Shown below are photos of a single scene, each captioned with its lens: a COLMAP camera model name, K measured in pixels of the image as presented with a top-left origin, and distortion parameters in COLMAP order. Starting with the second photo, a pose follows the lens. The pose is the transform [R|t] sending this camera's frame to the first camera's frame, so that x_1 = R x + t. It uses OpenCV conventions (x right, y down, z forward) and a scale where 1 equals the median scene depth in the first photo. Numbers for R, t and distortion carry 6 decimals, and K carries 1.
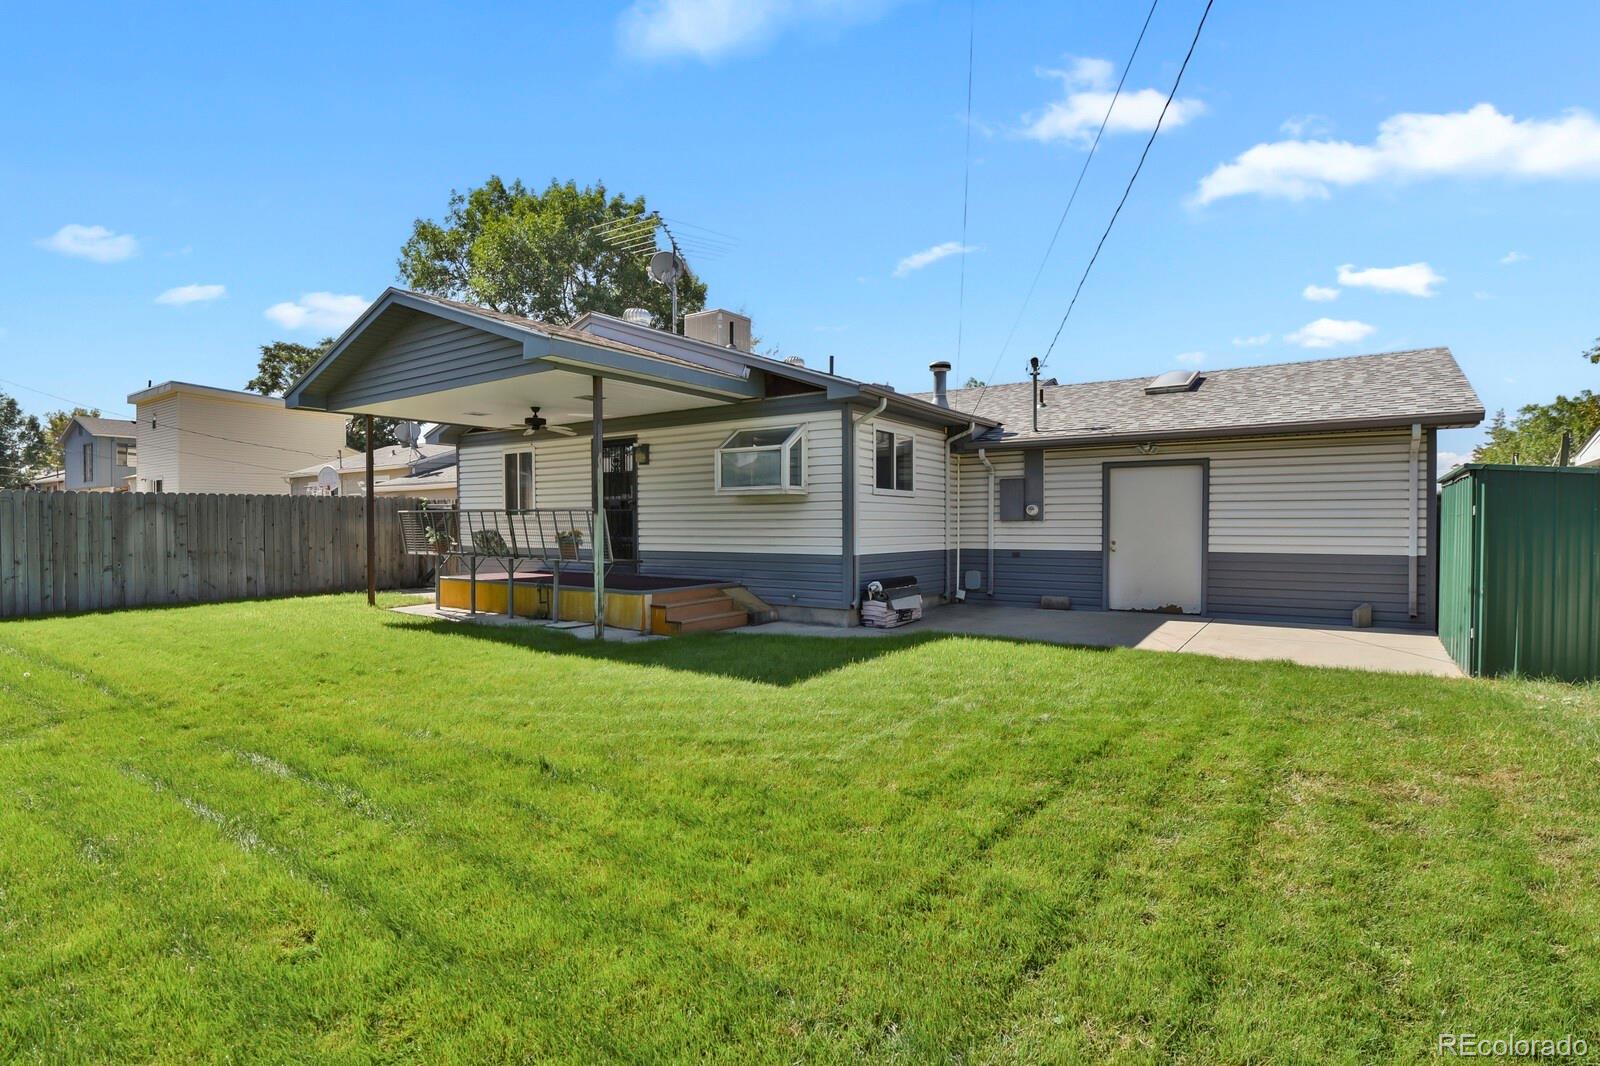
lens RADIAL K [[779.9, 0, 800.4], [0, 779.9, 538.0], [0, 0, 1]] dist [-0.003887, -0.000683]
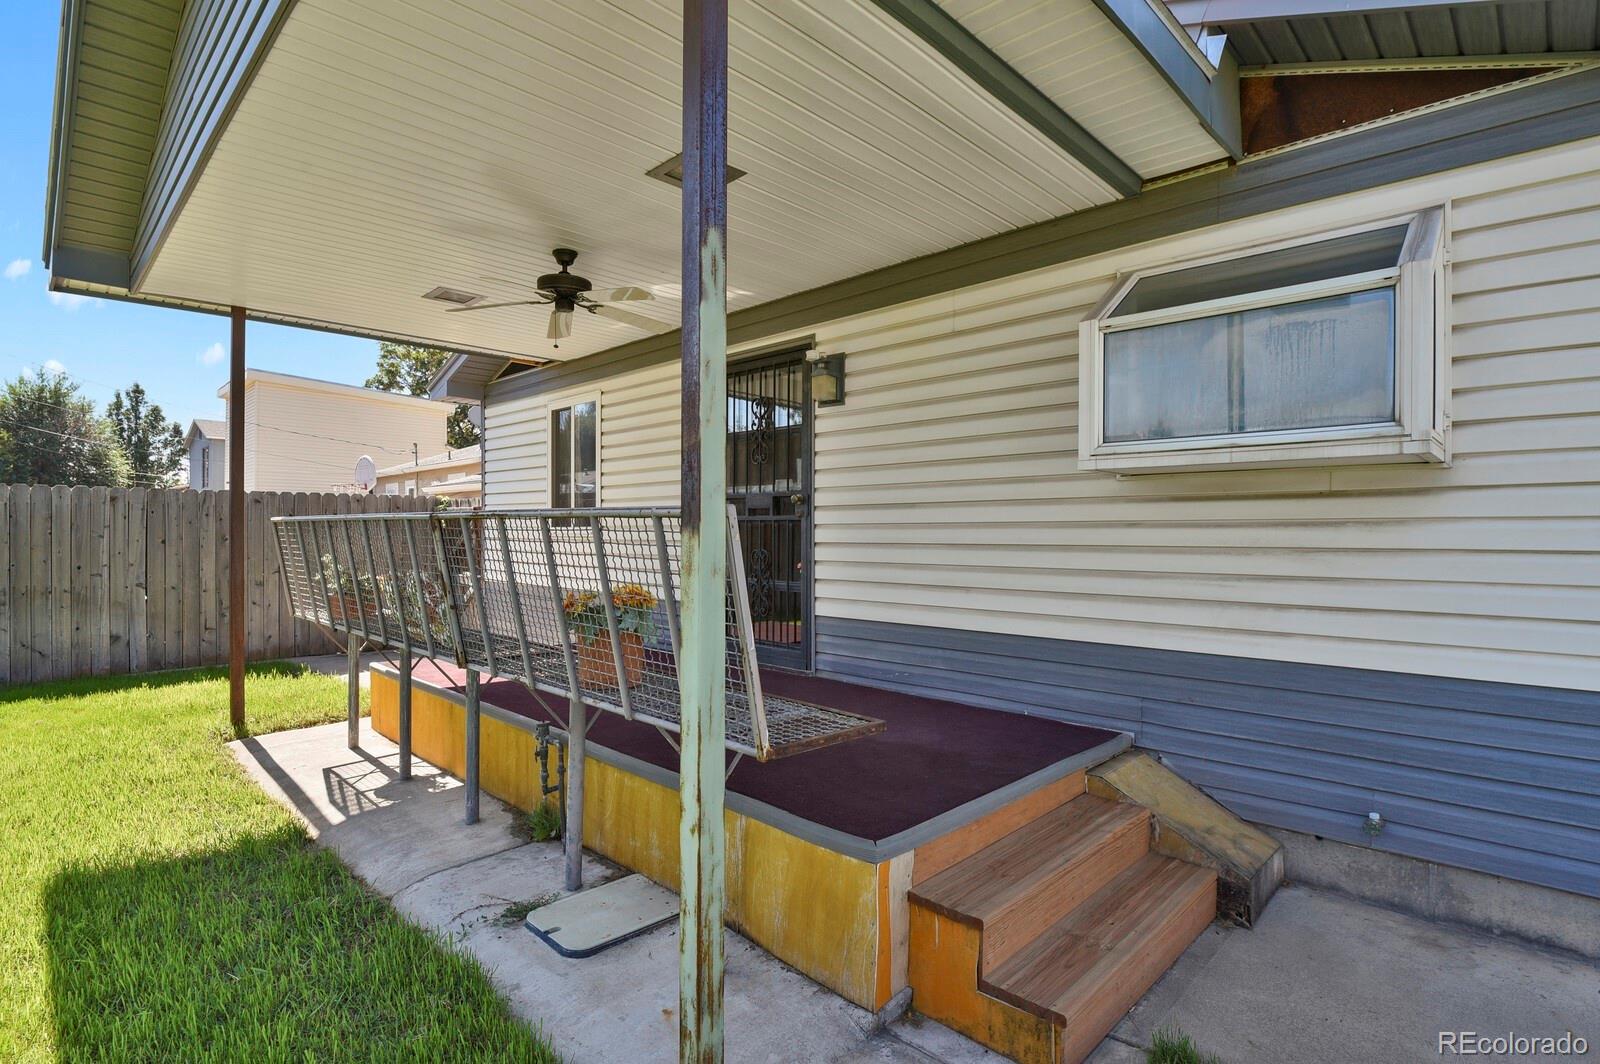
lens RADIAL K [[779.9, 0, 804.8], [0, 779.9, 533.1], [0, 0, 1]] dist [-0.003887, -0.000683]
pose [[0.987407, 0.006727, -0.158057, -0.145718], [-0.009857, 0.999770, -0.019025, -0.019134], [0.157893, 0.020343, 0.987247, 0.582762]]
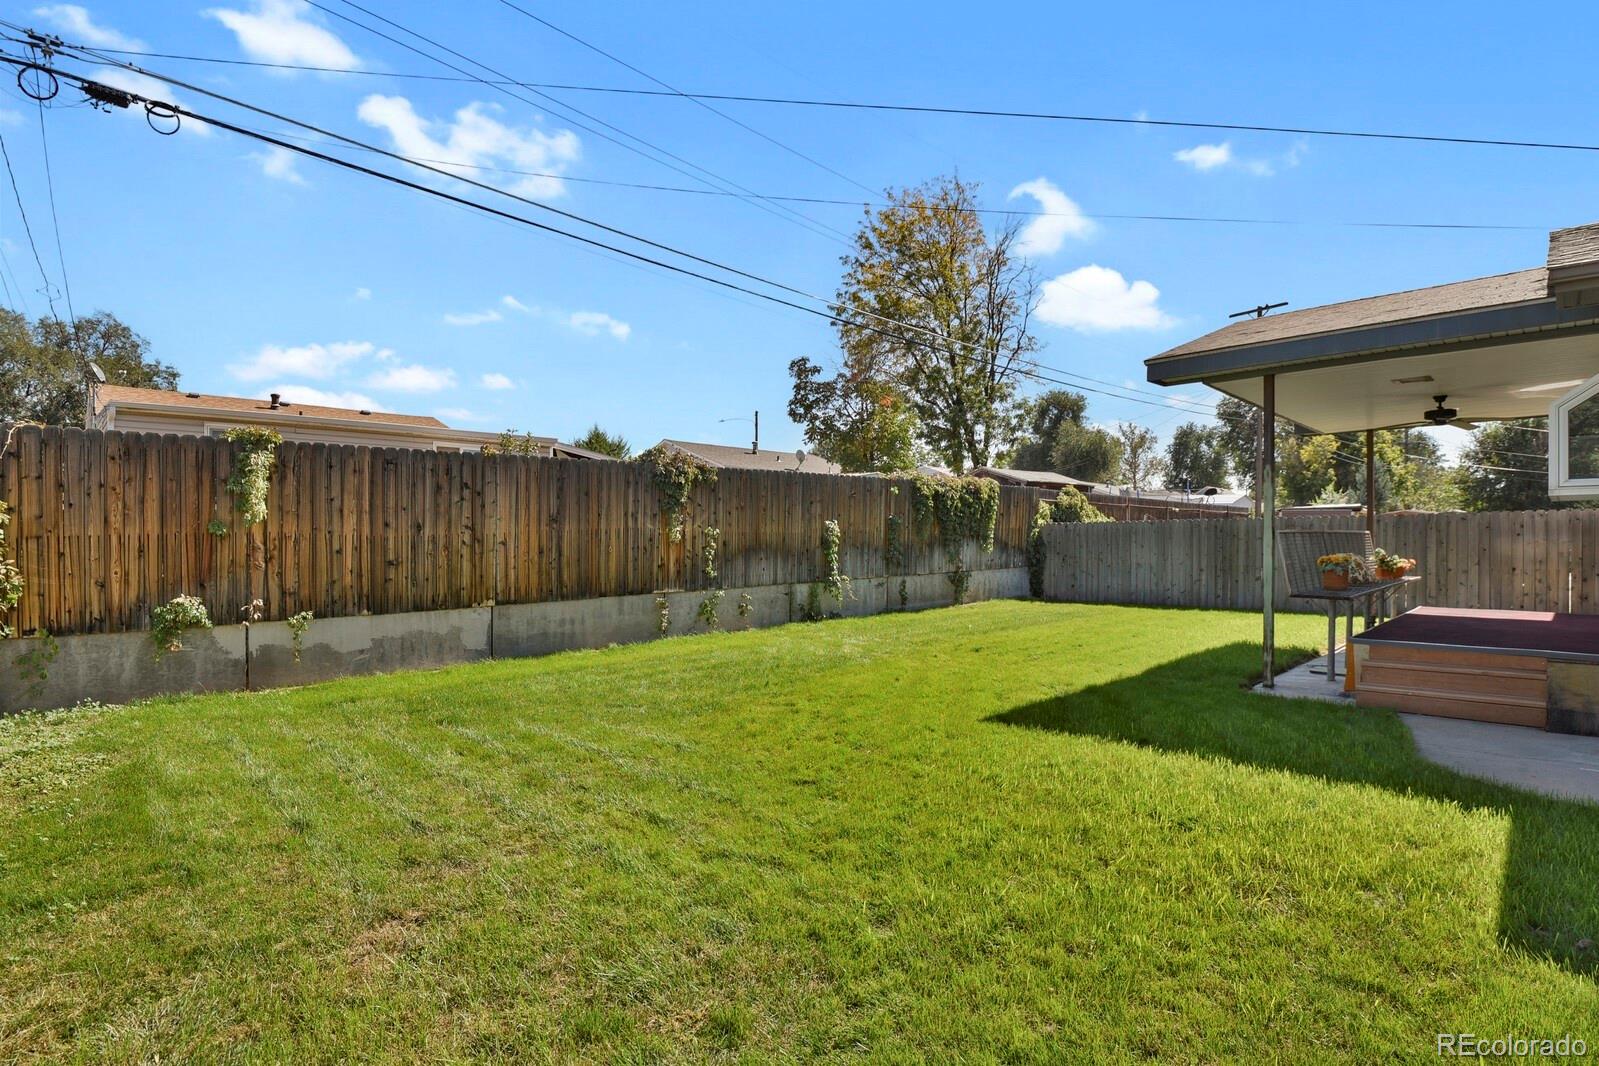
lens RADIAL K [[779.4, 0, 802.6], [0, 779.4, 537.1], [0, 0, 1]] dist [-0.003887, -0.000683]
pose [[-0.162312, 0.000396, -0.986739, 0.467563], [-0.013949, 0.999899, 0.002696, -0.020734], [0.986641, 0.014201, -0.162291, 0.464939]]
